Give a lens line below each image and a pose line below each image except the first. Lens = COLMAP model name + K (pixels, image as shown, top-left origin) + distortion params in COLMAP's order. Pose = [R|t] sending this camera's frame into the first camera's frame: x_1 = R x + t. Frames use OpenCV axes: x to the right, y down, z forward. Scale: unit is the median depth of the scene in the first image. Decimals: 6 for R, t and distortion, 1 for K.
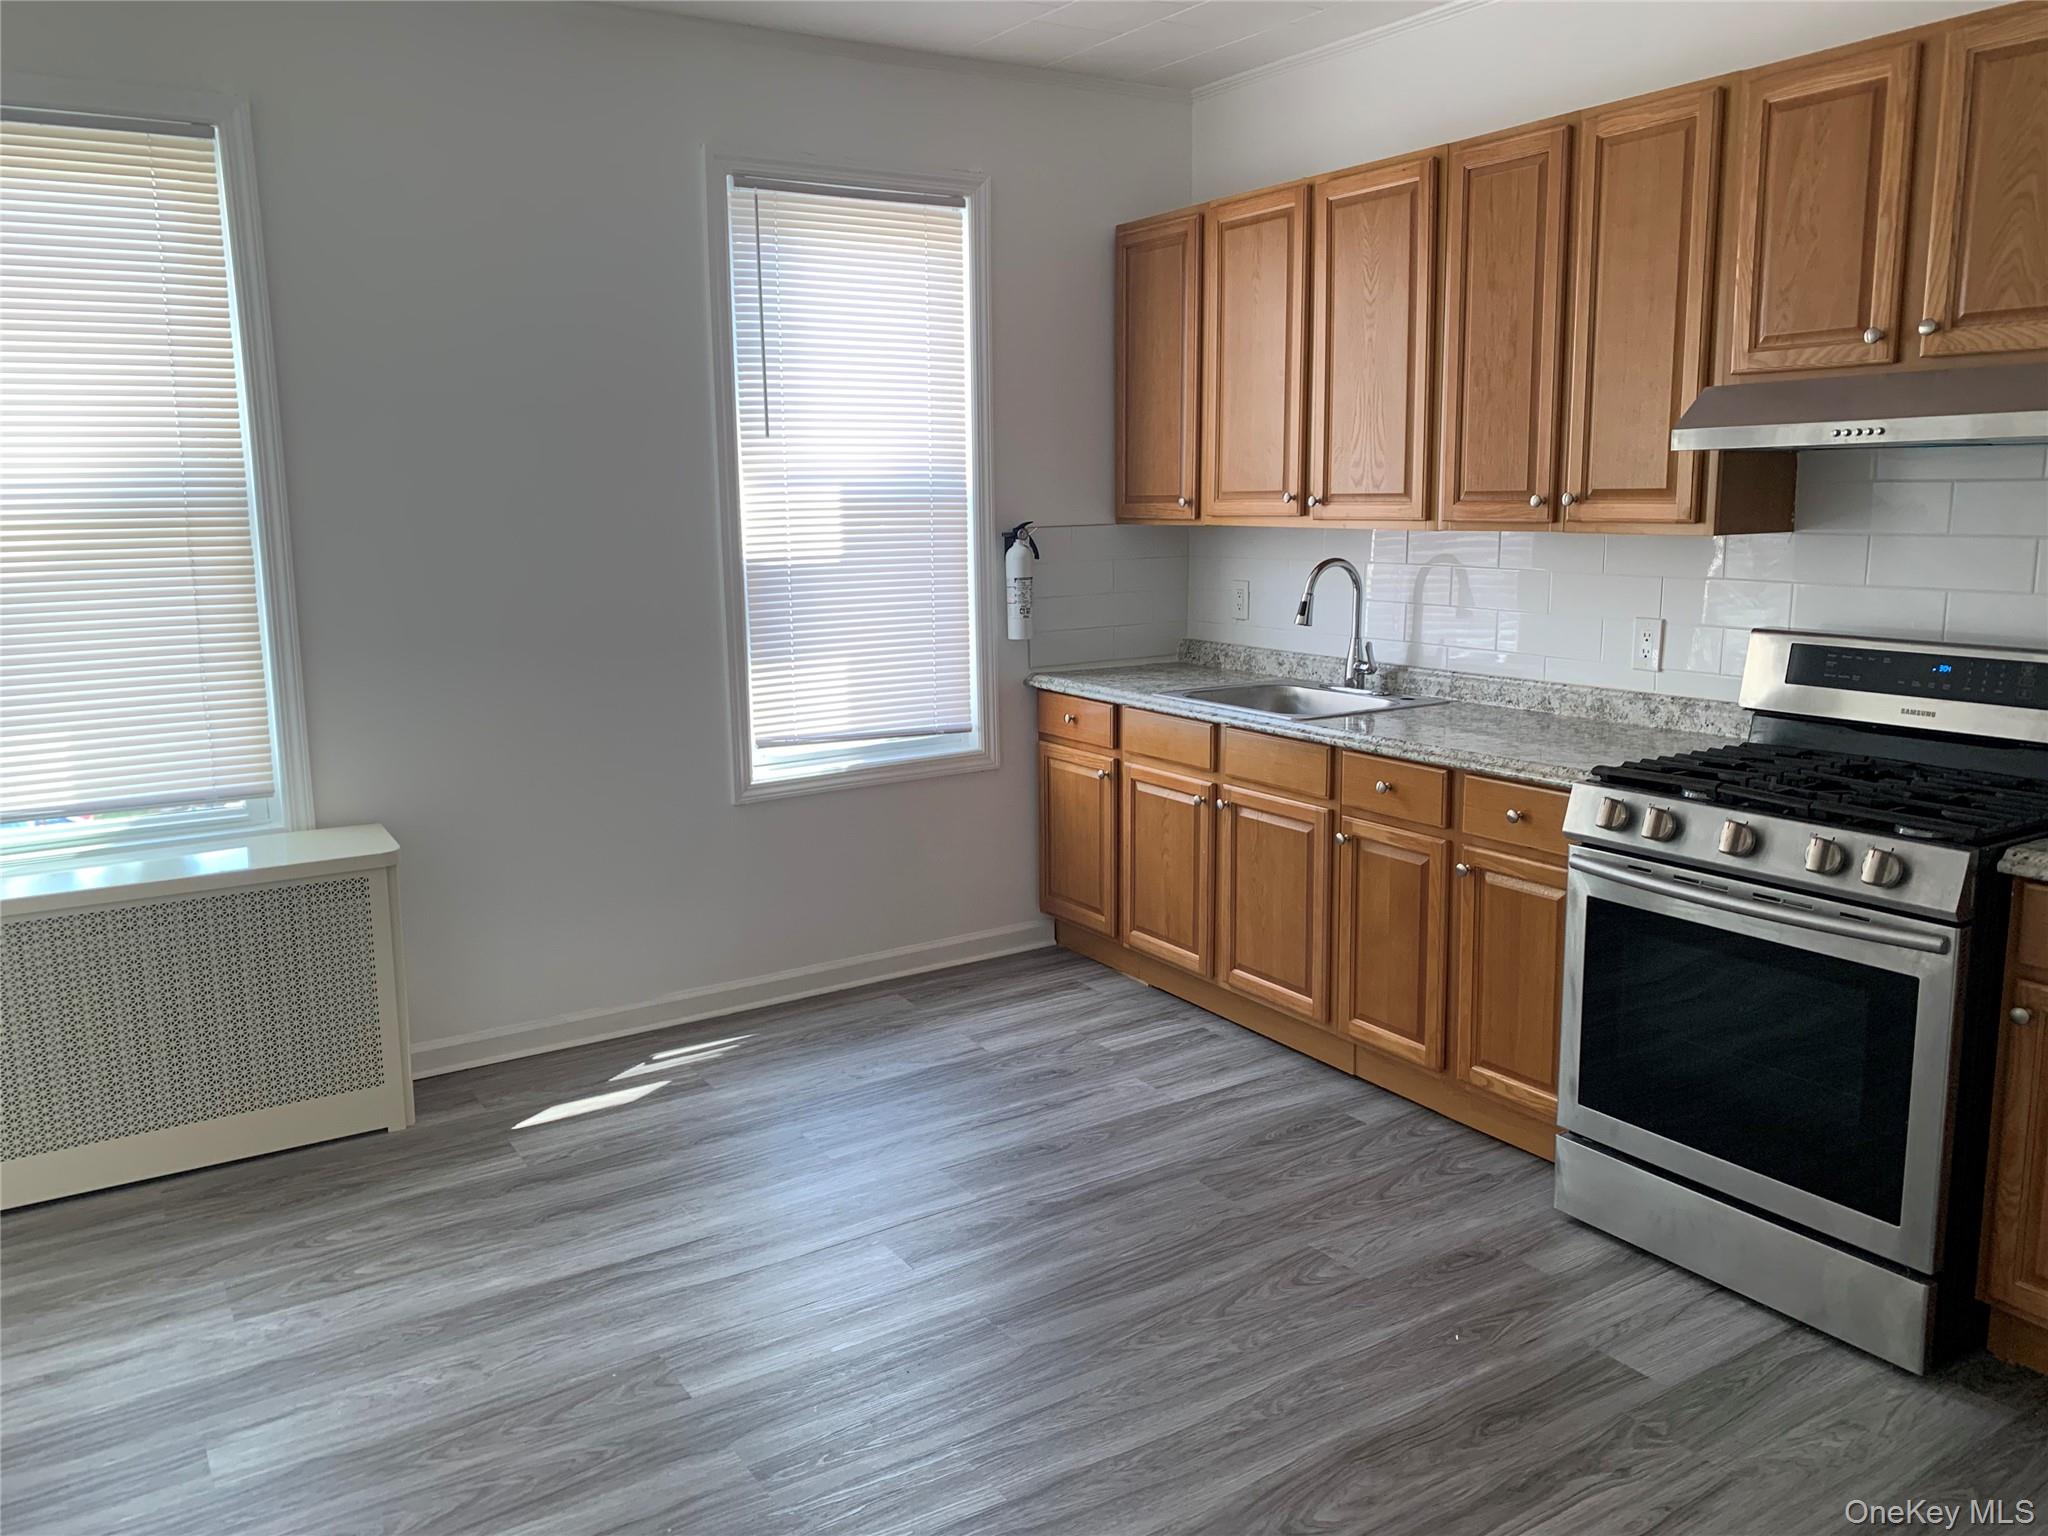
lens RADIAL K [[1571.4, 0, 1031.0], [0, 1571.4, 757.3], [0, 0, 1]] dist [0.041613, -0.038399]
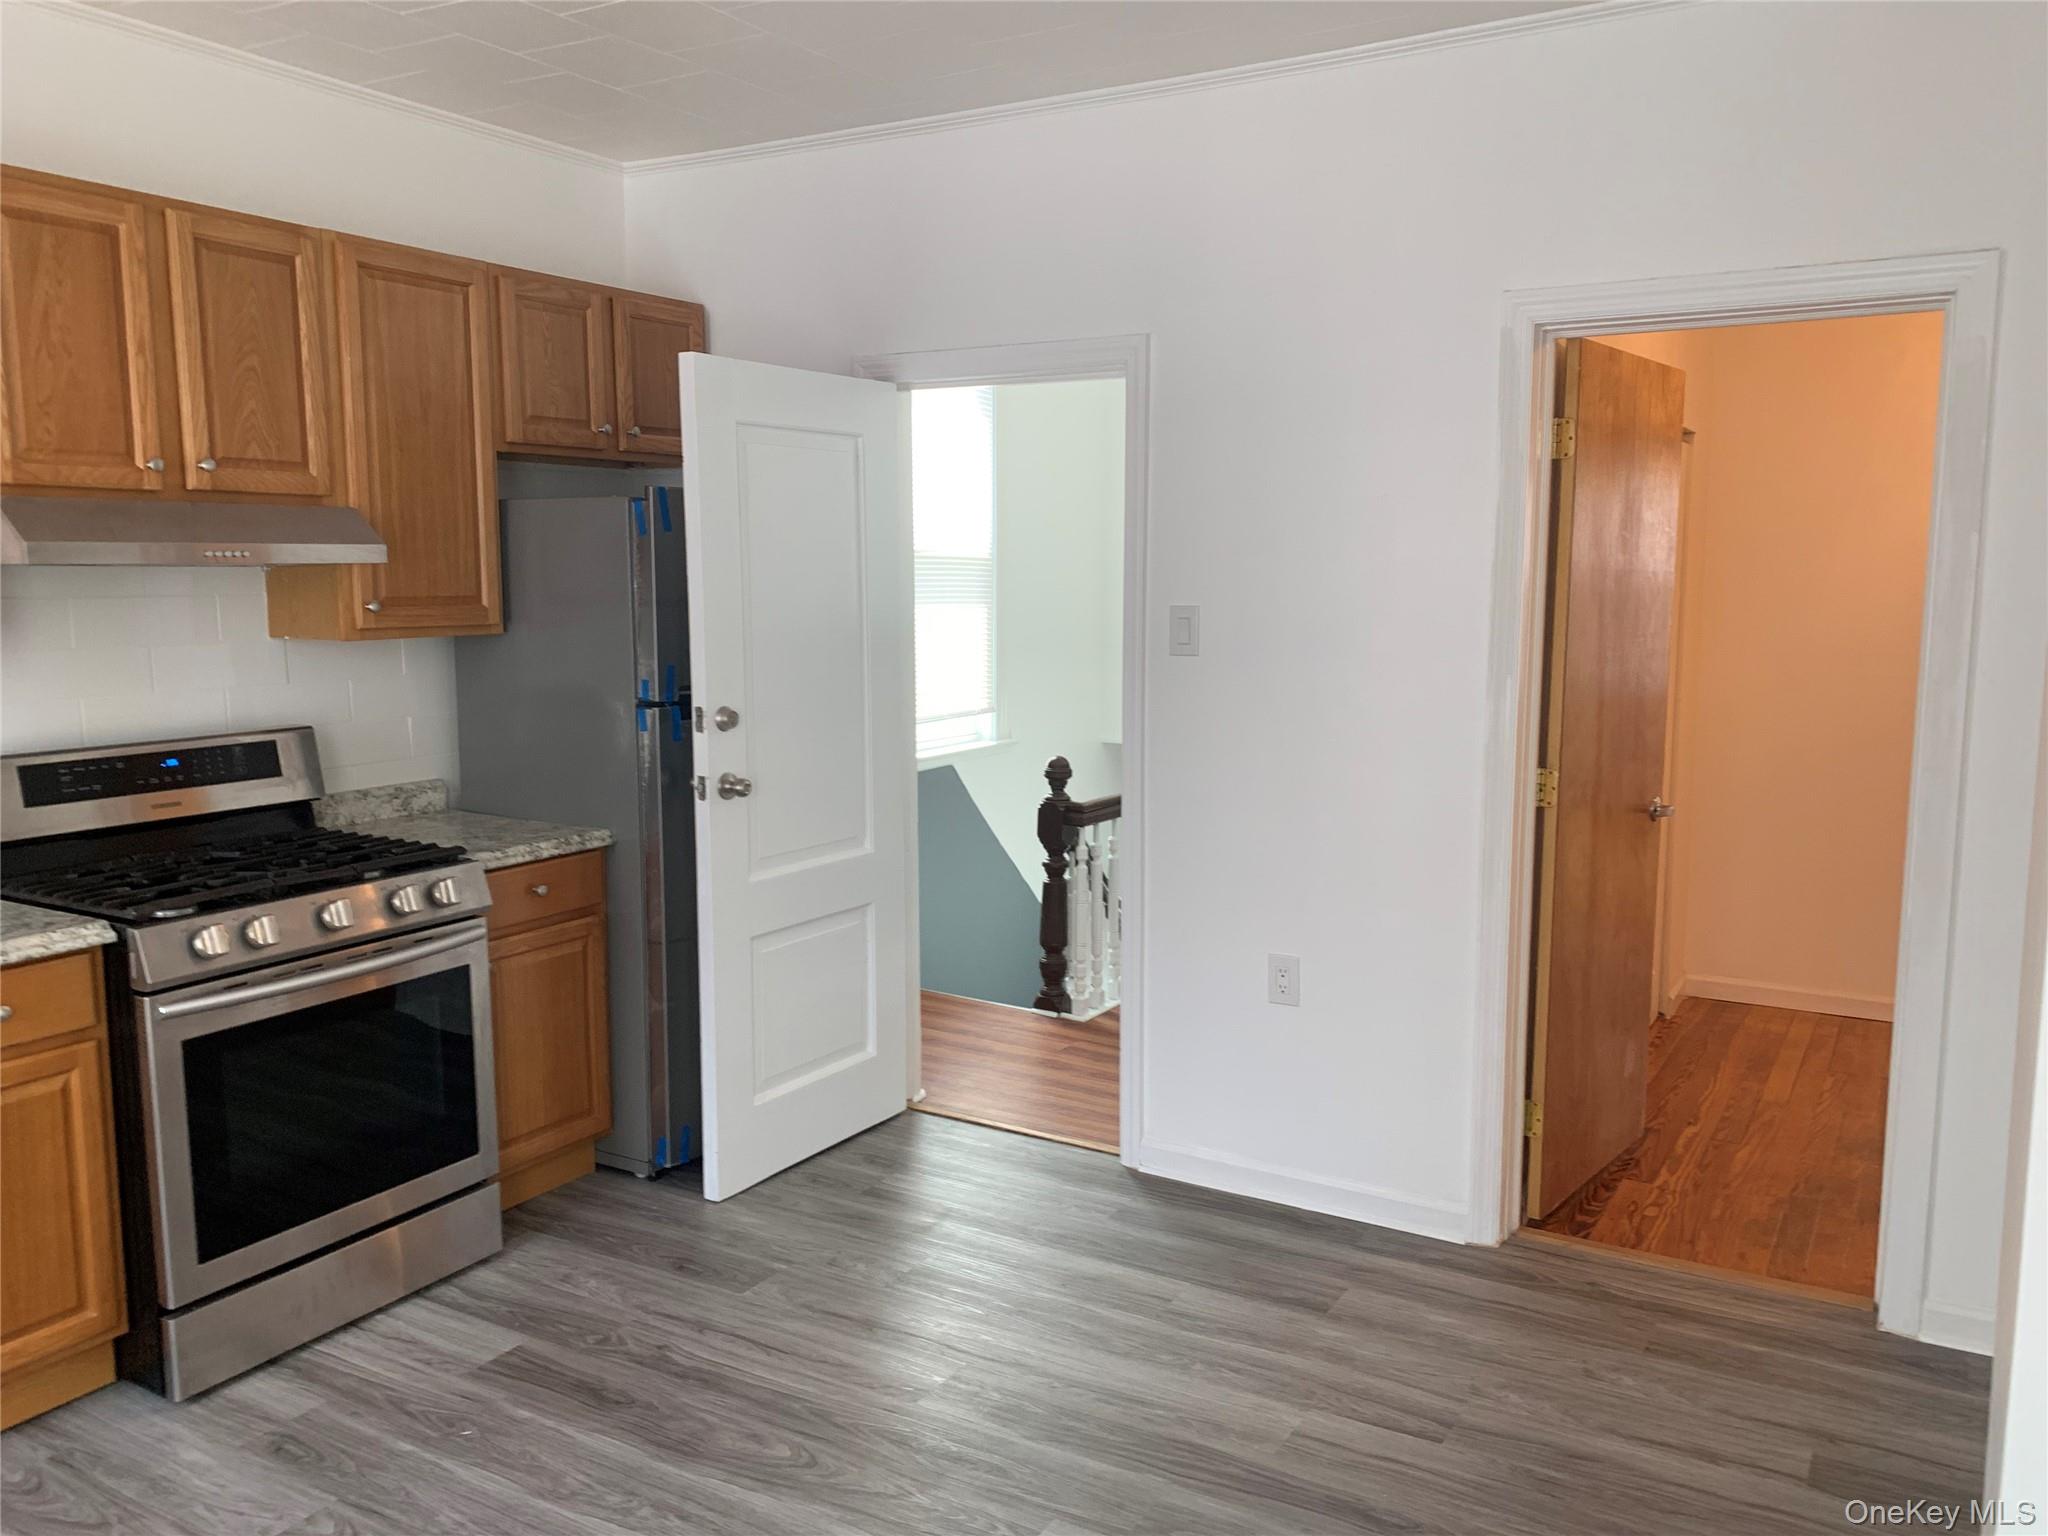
lens RADIAL K [[1571.4, 0, 1032.6], [0, 1571.4, 776.7], [0, 0, 1]] dist [0.041613, -0.038399]
pose [[-0.453172, -0.105295, 0.885183, -0.580378], [0.158208, 0.967735, 0.196110, -0.141194], [-0.877272, 0.228914, -0.421892, 0.783182]]
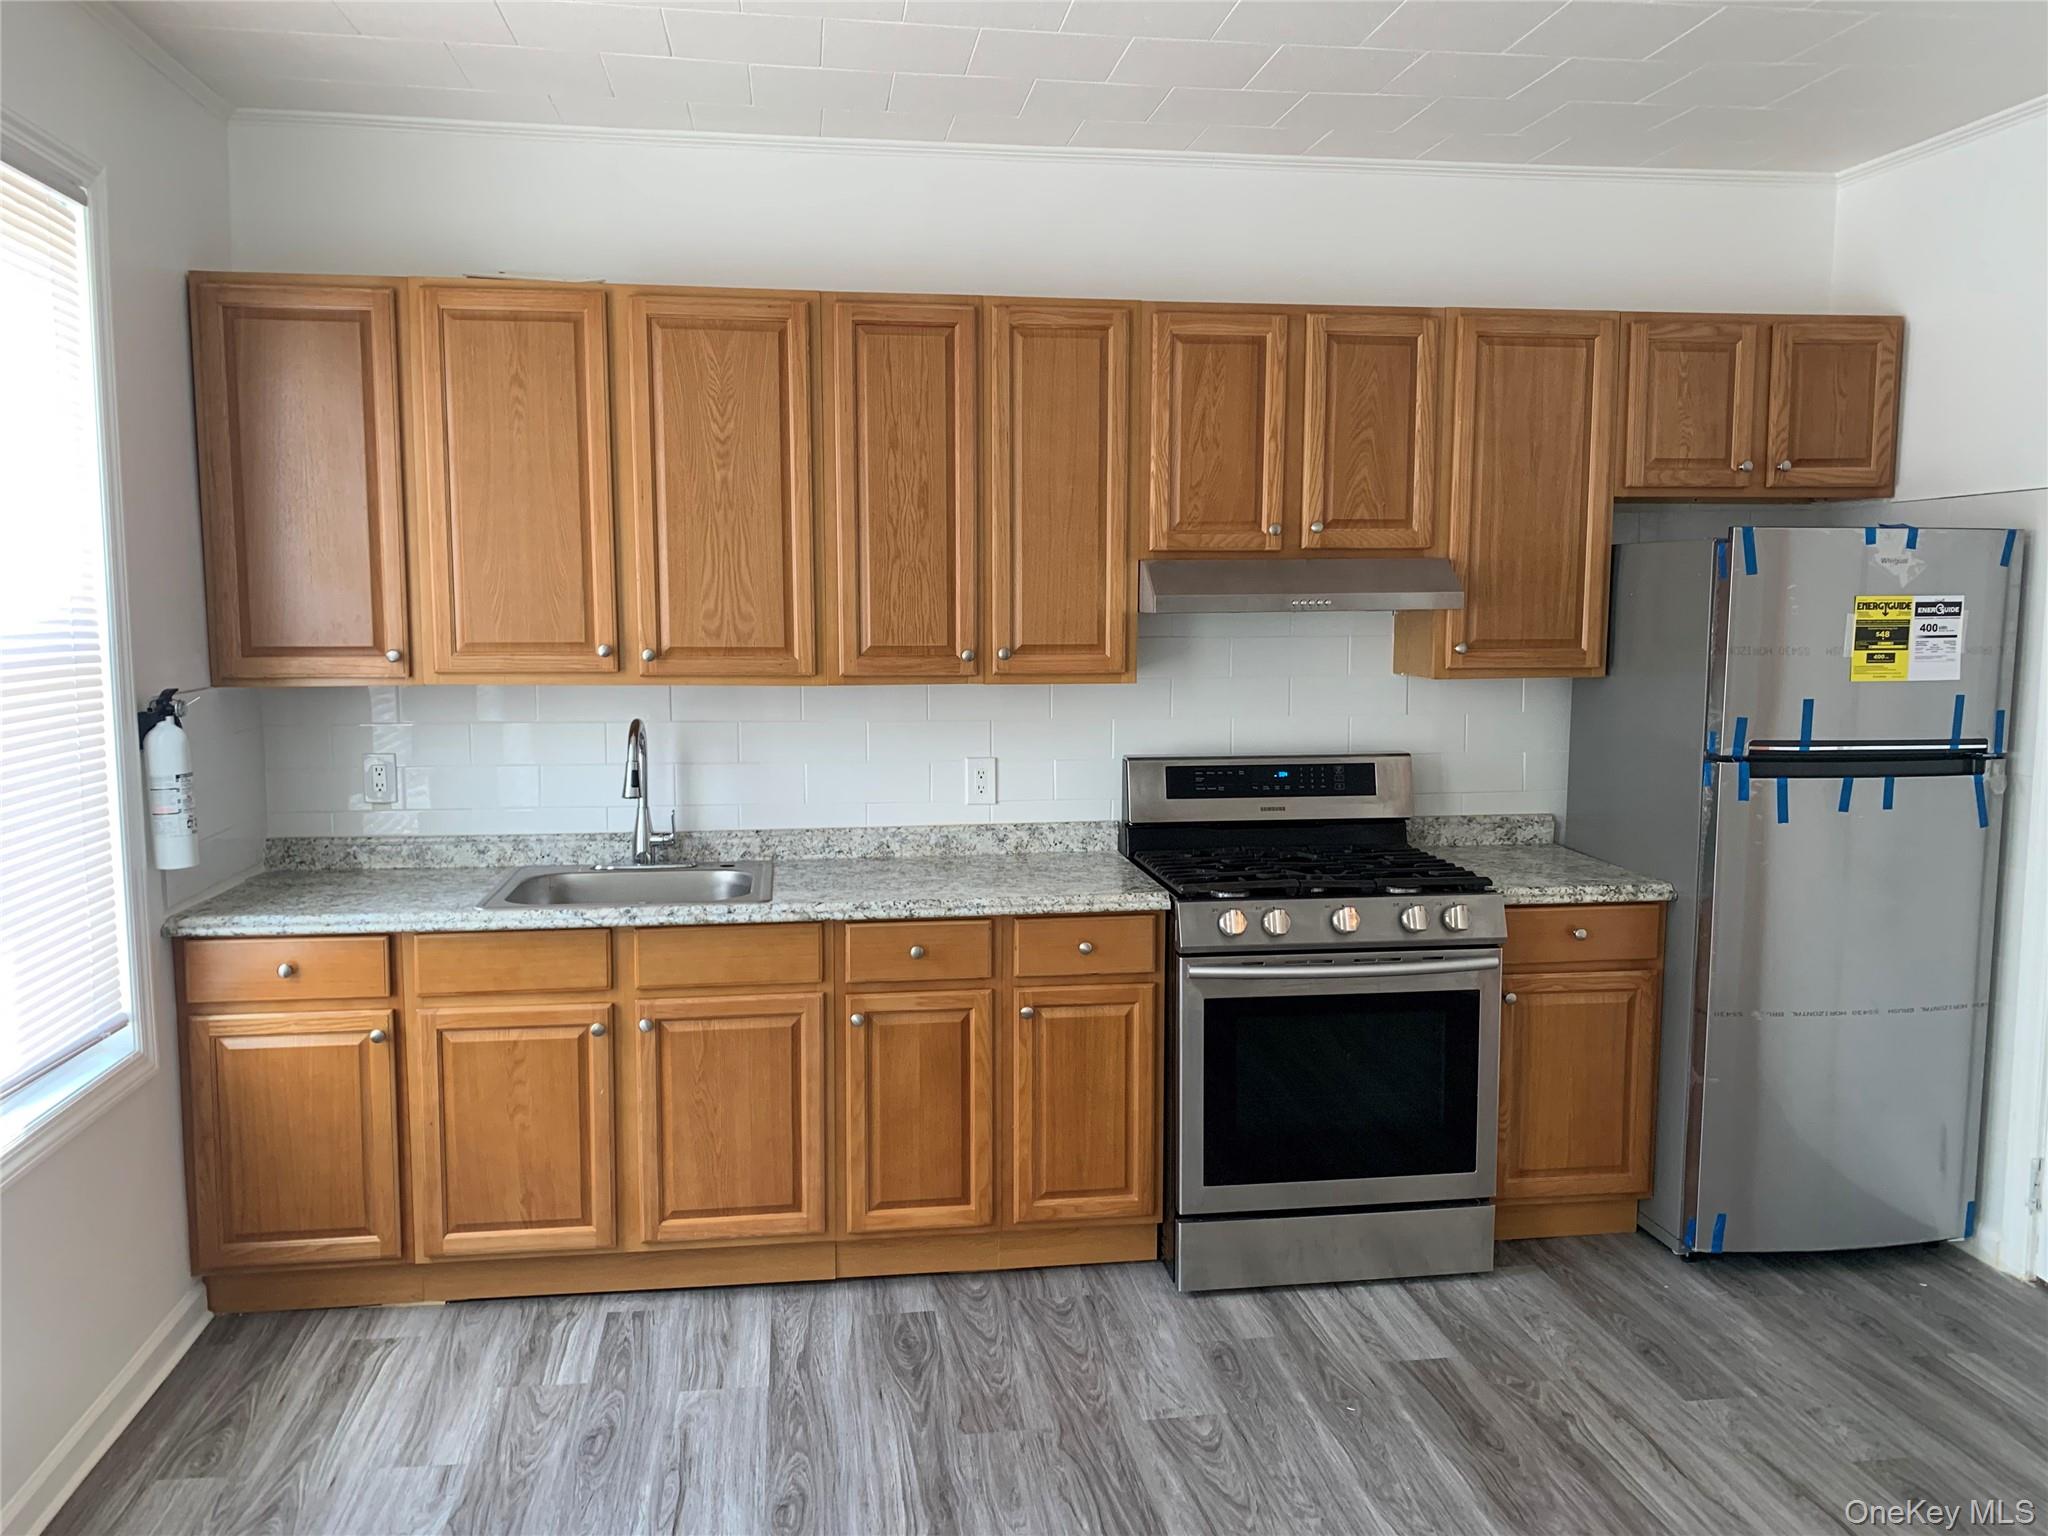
lens RADIAL K [[1571.4, 0, 1030.4], [0, 1571.4, 771.1], [0, 0, 1]] dist [0.041613, -0.038399]
pose [[0.409398, -0.085343, 0.908356, -0.607282], [0.150696, 0.988266, 0.024931, -0.103462], [-0.899825, 0.126679, 0.417455, 0.528456]]
